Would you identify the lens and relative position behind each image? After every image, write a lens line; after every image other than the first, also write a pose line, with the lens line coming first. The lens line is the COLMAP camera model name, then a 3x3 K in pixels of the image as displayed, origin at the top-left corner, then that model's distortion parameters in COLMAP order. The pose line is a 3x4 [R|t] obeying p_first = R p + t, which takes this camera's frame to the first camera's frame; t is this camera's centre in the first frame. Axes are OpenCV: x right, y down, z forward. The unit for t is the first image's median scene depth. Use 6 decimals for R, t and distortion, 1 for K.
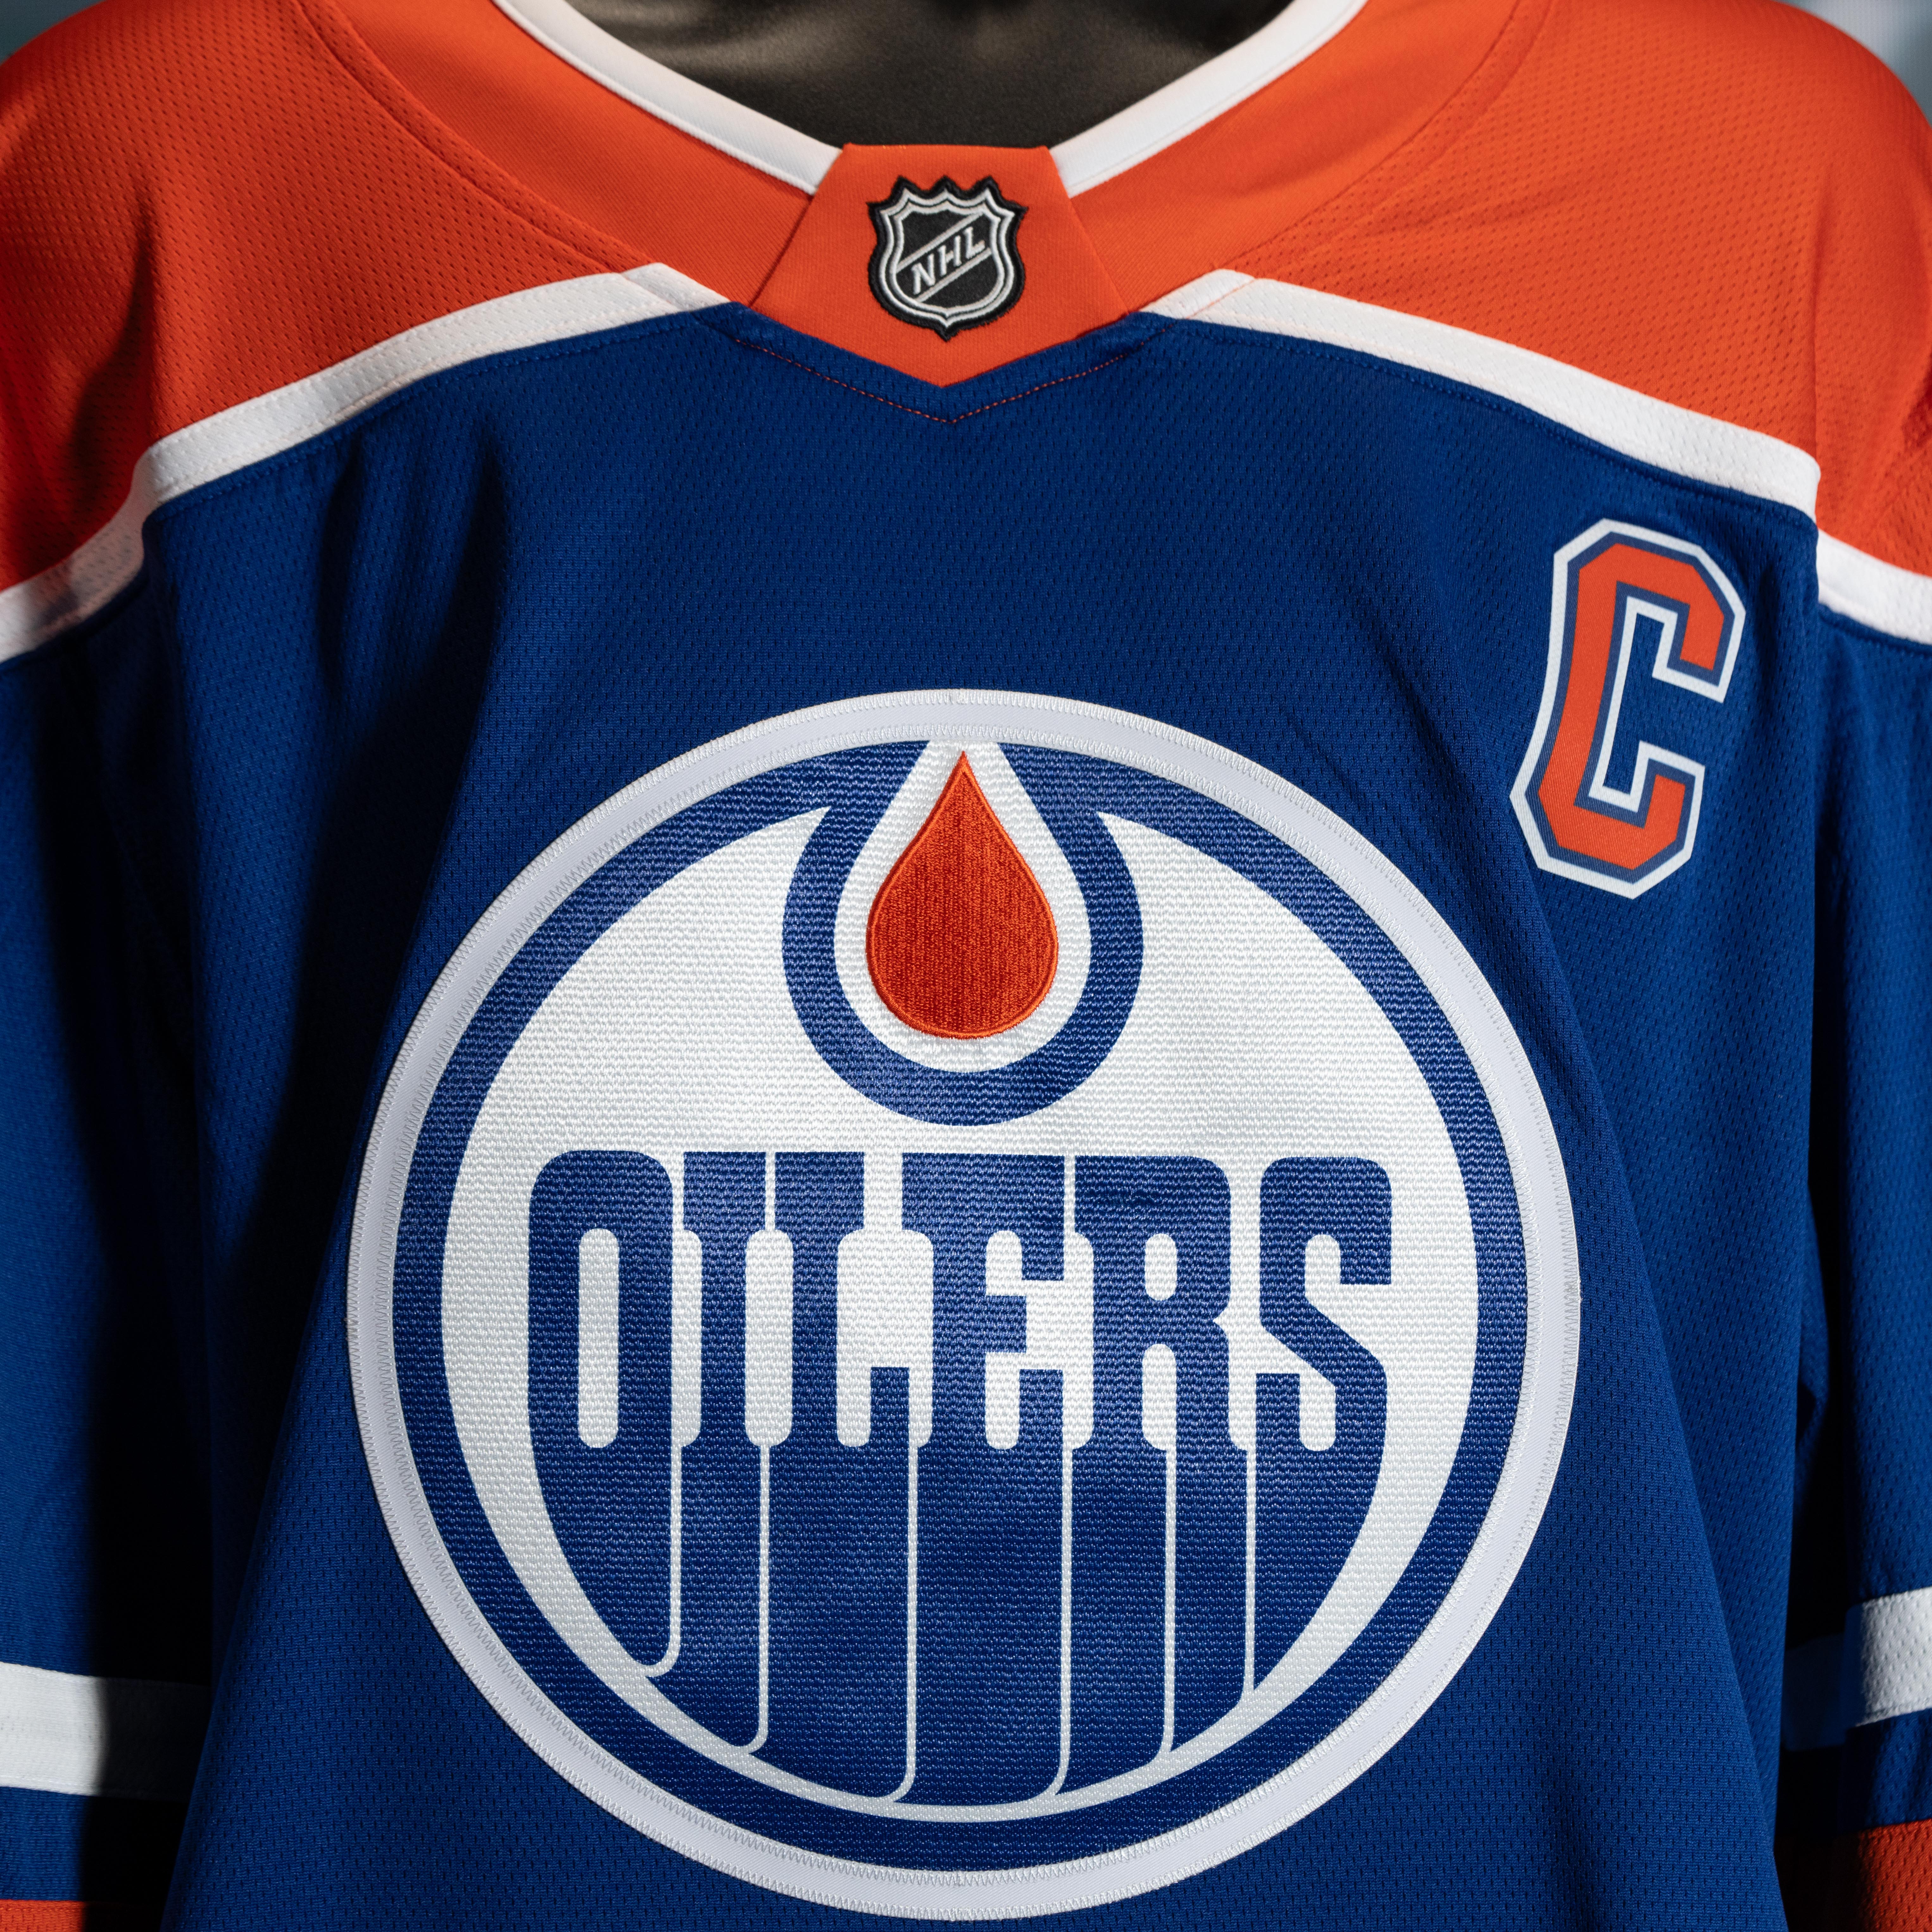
lens RADIAL K [[8719.7, 0, 968.6], [0, 8719.7, 969.8], [0, 0, 1]] dist [-0.117266, 0.000000]
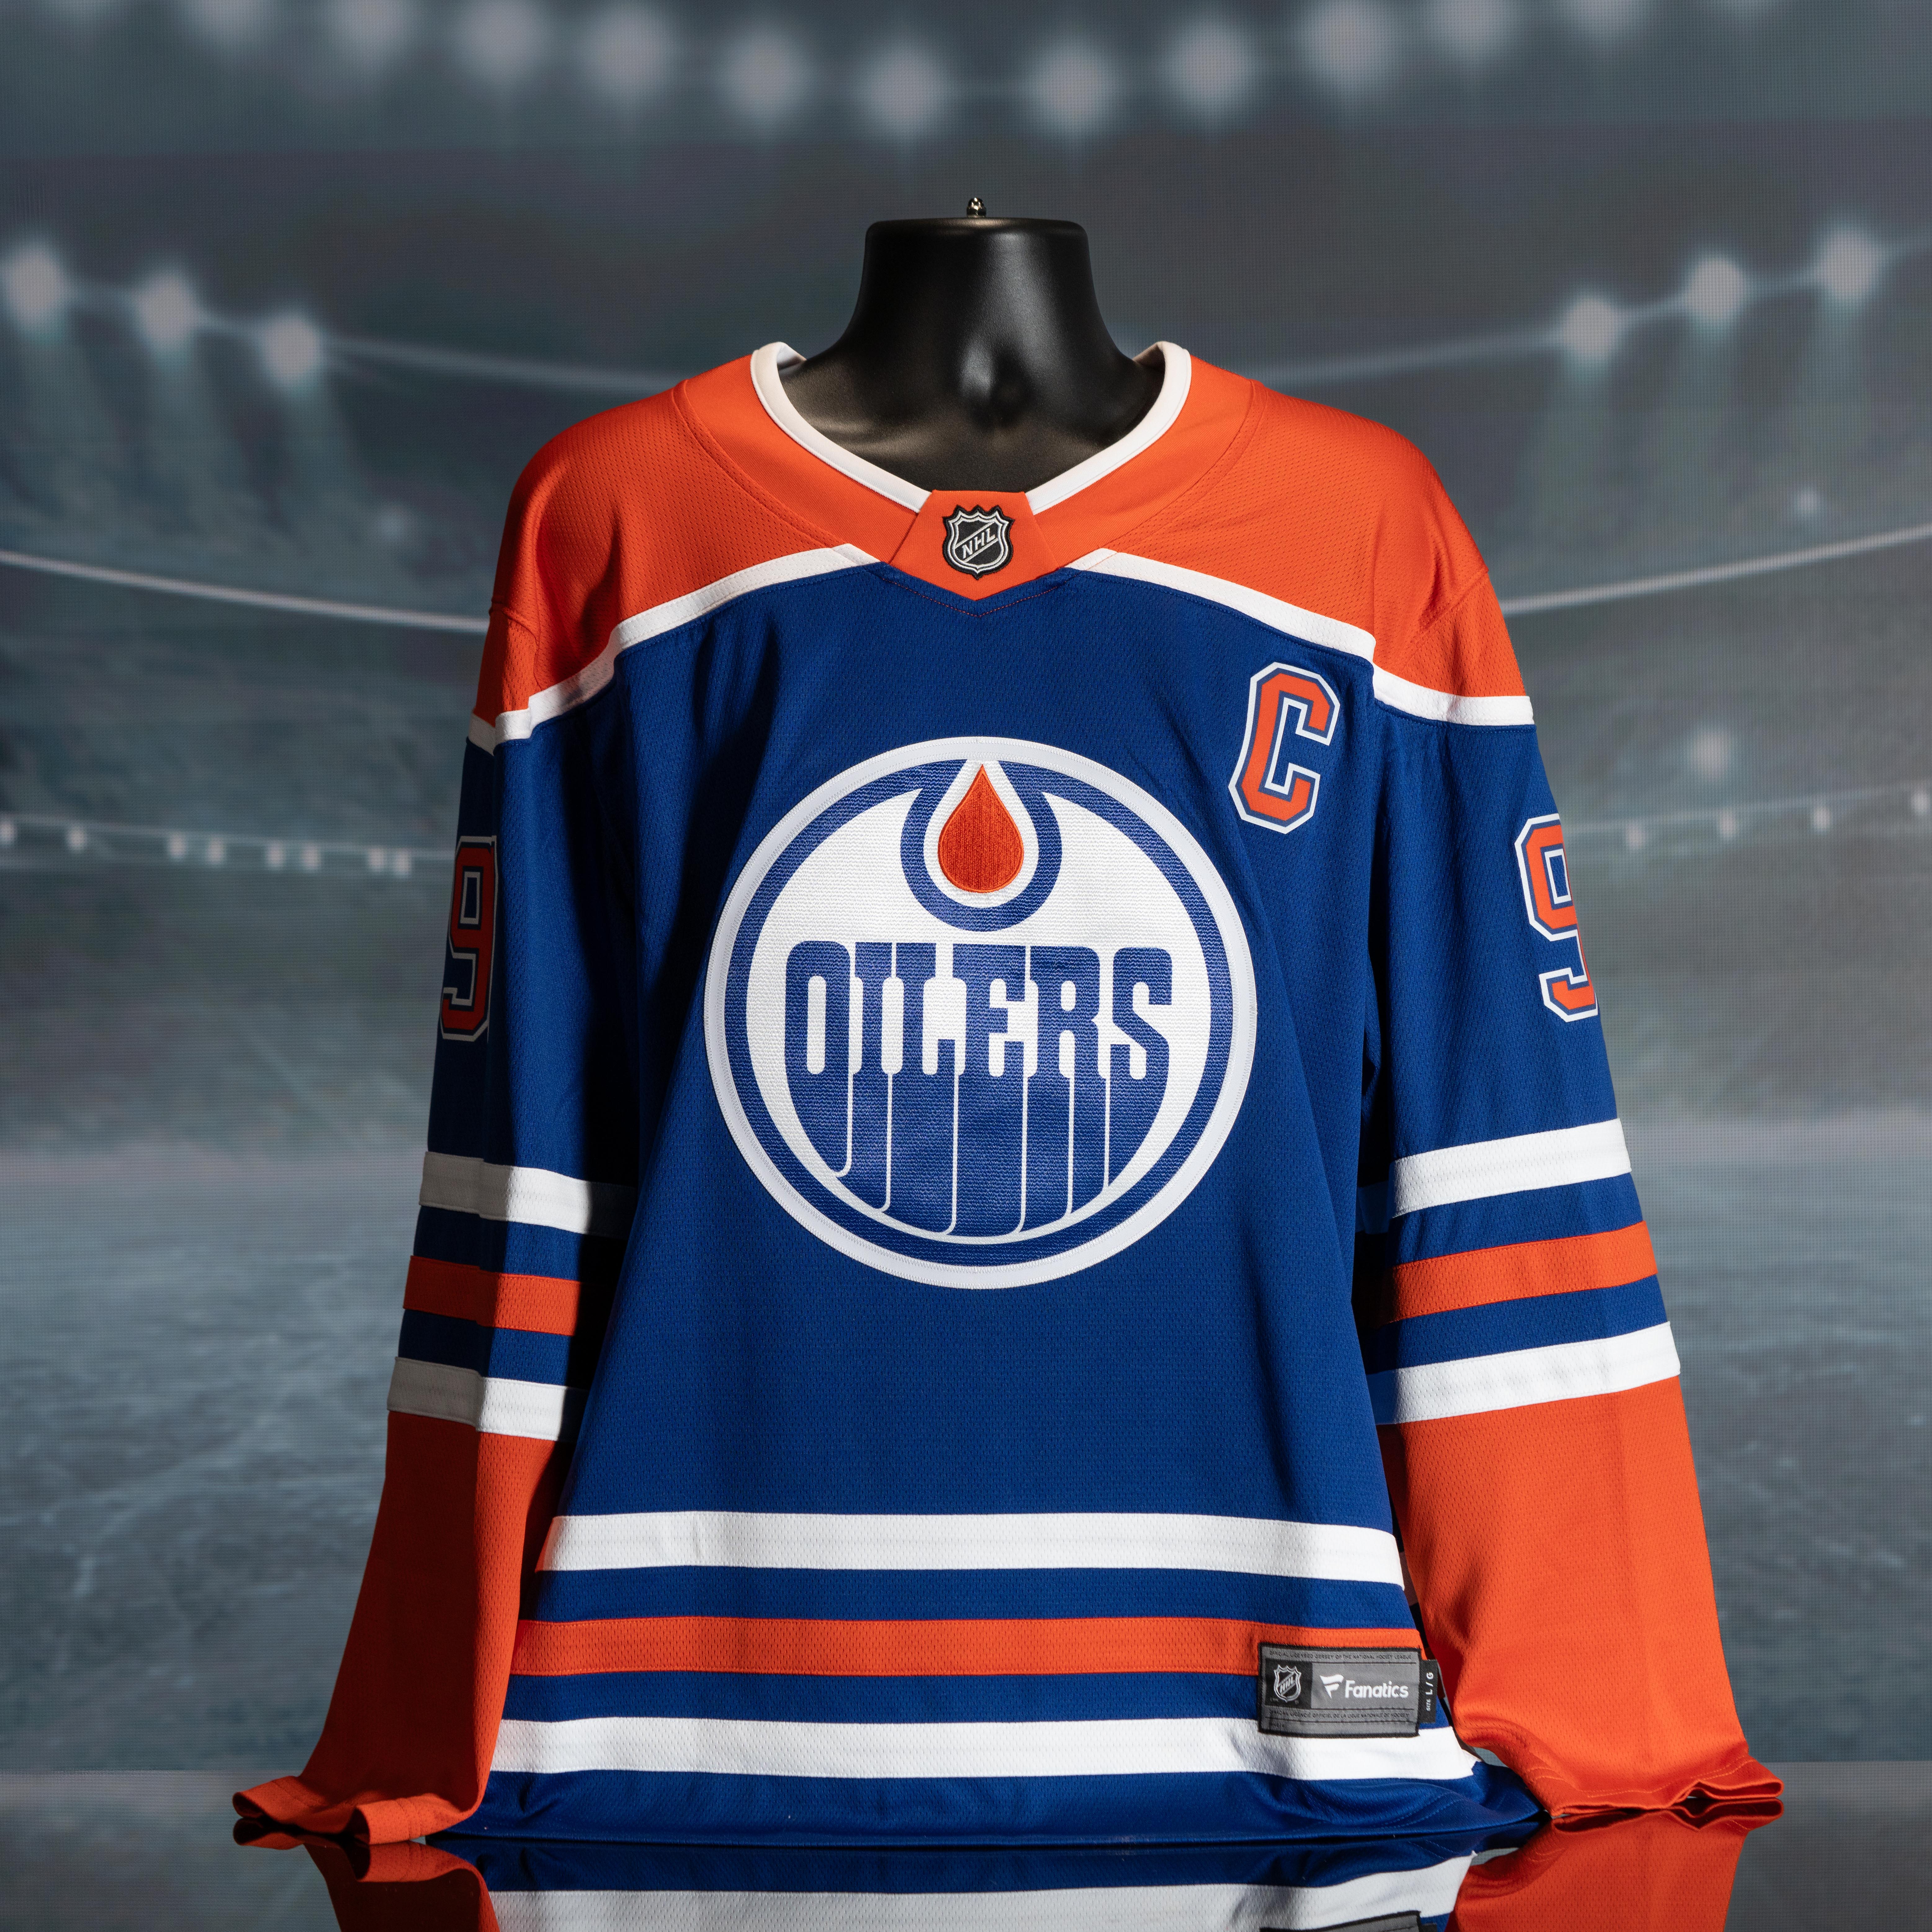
lens RADIAL K [[8719.7, 0, 973.2], [0, 8719.7, 968.4], [0, 0, 1]] dist [-0.117266, 0.000000]
pose [[0.999719, 0.009836, -0.021583, 0.045661], [-0.009952, 0.999937, -0.005260, 0.038863], [0.021530, 0.005473, 0.999753, -1.228388]]
